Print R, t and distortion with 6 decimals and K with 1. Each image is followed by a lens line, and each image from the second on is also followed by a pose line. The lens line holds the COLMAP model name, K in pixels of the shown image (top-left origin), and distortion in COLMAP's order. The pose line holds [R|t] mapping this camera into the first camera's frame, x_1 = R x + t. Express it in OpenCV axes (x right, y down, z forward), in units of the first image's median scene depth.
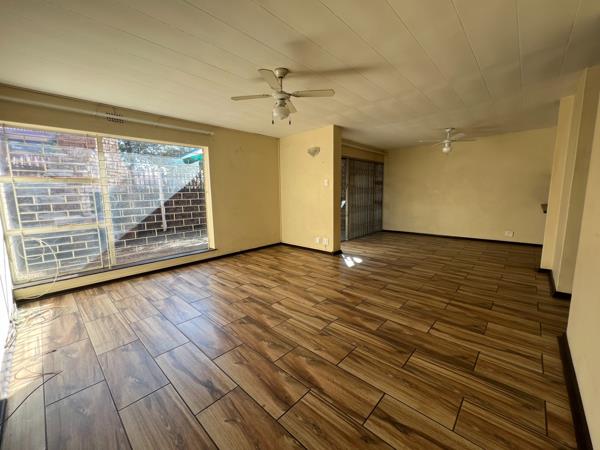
lens RADIAL K [[245.5, 0, 300.0], [0, 245.5, 225.0], [0, 0, 1]] dist [-0.000611, 0.000086]
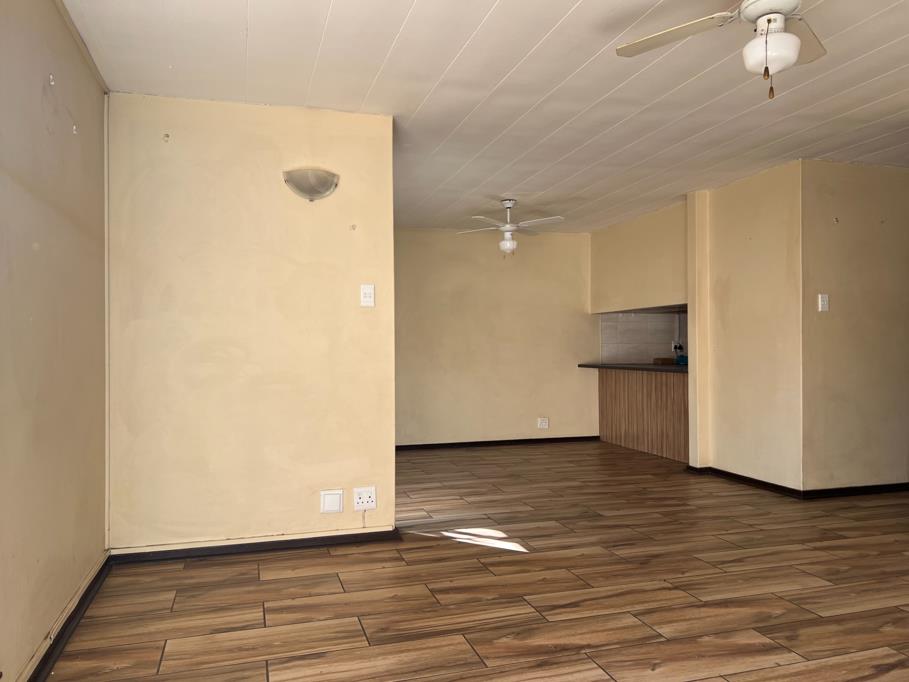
lens RADIAL K [[680.6, 0, 454.5], [0, 680.6, 341.0], [0, 0, 1]] dist [0.075270, -0.093234]
pose [[0.496080, 0.022678, 0.867981, -0.907977], [0.117957, 0.988631, -0.093247, -0.045210], [-0.860227, 0.148642, 0.487765, 0.838535]]
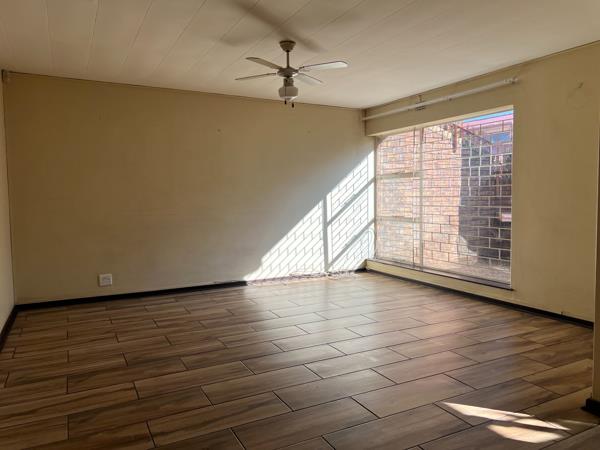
lens RADIAL K [[449.3, 0, 300.0], [0, 449.3, 225.0], [0, 0, 1]] dist [0.075270, -0.093234]
pose [[-0.340939, 0.081208, -0.936571, 1.189417], [-0.112763, 0.985536, 0.126503, -0.184141], [0.933298, 0.148741, -0.326850, 1.383560]]
